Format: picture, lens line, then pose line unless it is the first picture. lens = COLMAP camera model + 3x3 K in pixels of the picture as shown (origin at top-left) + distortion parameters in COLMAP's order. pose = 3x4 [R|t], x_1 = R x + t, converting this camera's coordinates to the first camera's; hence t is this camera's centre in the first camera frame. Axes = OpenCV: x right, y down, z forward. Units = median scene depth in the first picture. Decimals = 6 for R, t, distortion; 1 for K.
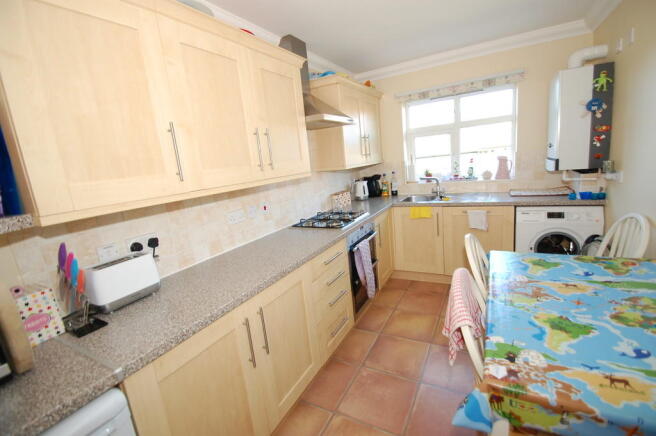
lens RADIAL K [[291.8, 0, 329.3], [0, 291.8, 216.3], [0, 0, 1]] dist [-0.009765, -0.003161]
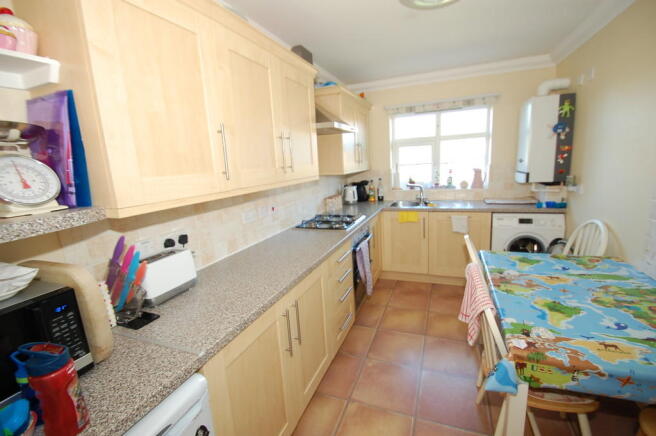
lens RADIAL K [[291.8, 0, 328.0], [0, 291.8, 216.9], [0, 0, 1]] dist [-0.009765, -0.003161]
pose [[0.991691, 0.019602, 0.127141, -0.185186], [-0.017520, 0.999694, -0.017471, 0.016825], [-0.127444, 0.015098, 0.991731, -0.056766]]
